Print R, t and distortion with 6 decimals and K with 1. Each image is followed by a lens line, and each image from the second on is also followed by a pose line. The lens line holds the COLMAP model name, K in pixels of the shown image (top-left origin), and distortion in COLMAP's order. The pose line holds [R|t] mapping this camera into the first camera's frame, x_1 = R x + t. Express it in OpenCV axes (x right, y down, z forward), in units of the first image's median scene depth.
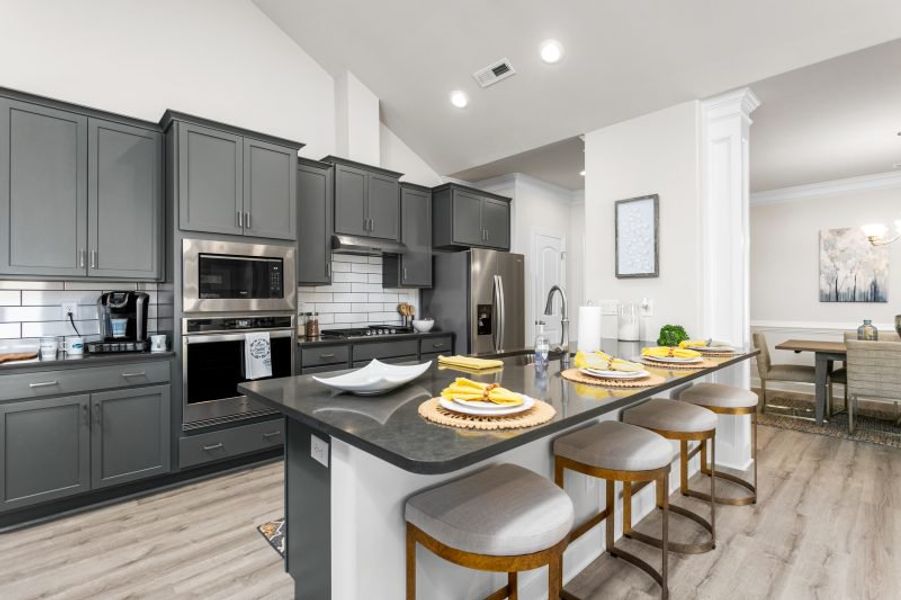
lens RADIAL K [[431.7, 0, 448.4], [0, 431.7, 303.0], [0, 0, 1]] dist [-0.001247, 0.001299]
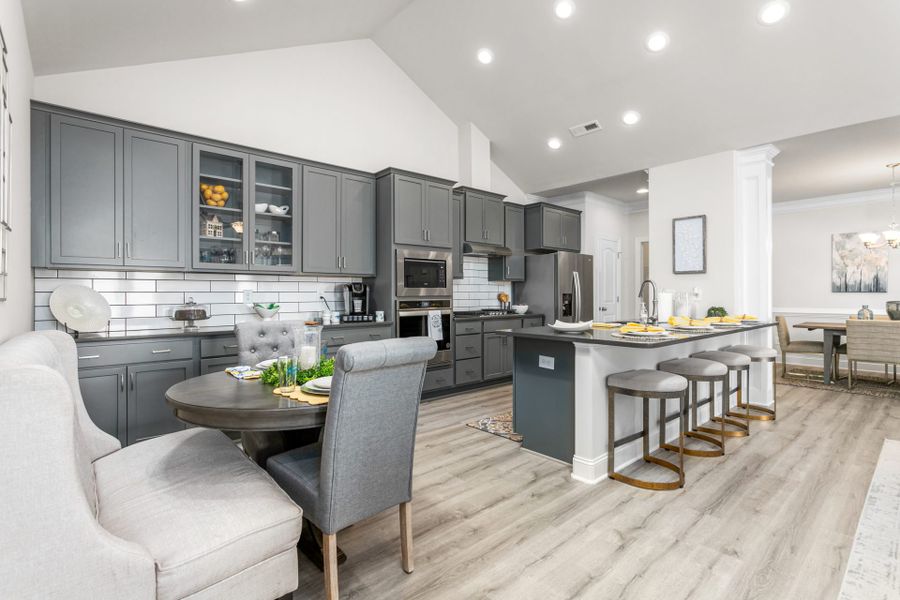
lens RADIAL K [[431.2, 0, 448.6], [0, 431.2, 296.8], [0, 0, 1]] dist [-0.001247, 0.001299]
pose [[0.999166, 0.001704, -0.040790, -0.288738], [-0.001693, 0.999999, 0.000315, 0.017853], [0.040790, -0.000246, 0.999168, -0.432130]]
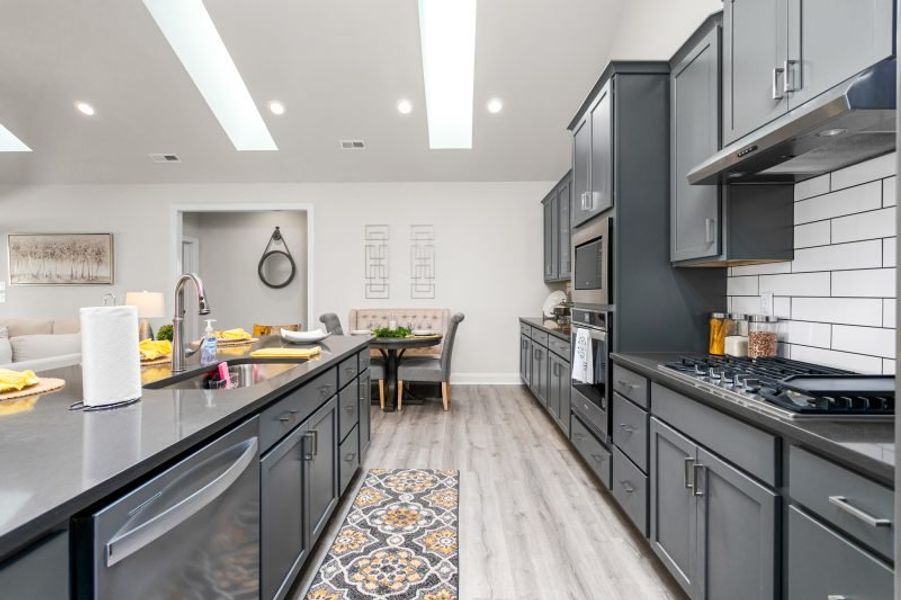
lens RADIAL K [[431.7, 0, 452.1], [0, 431.7, 295.3], [0, 0, 1]] dist [-0.001247, 0.001299]
pose [[-0.702673, 0.007537, -0.711473, 0.307305], [-0.002873, 0.999906, 0.013430, -0.008147], [0.711507, 0.011481, -0.702585, 1.221156]]
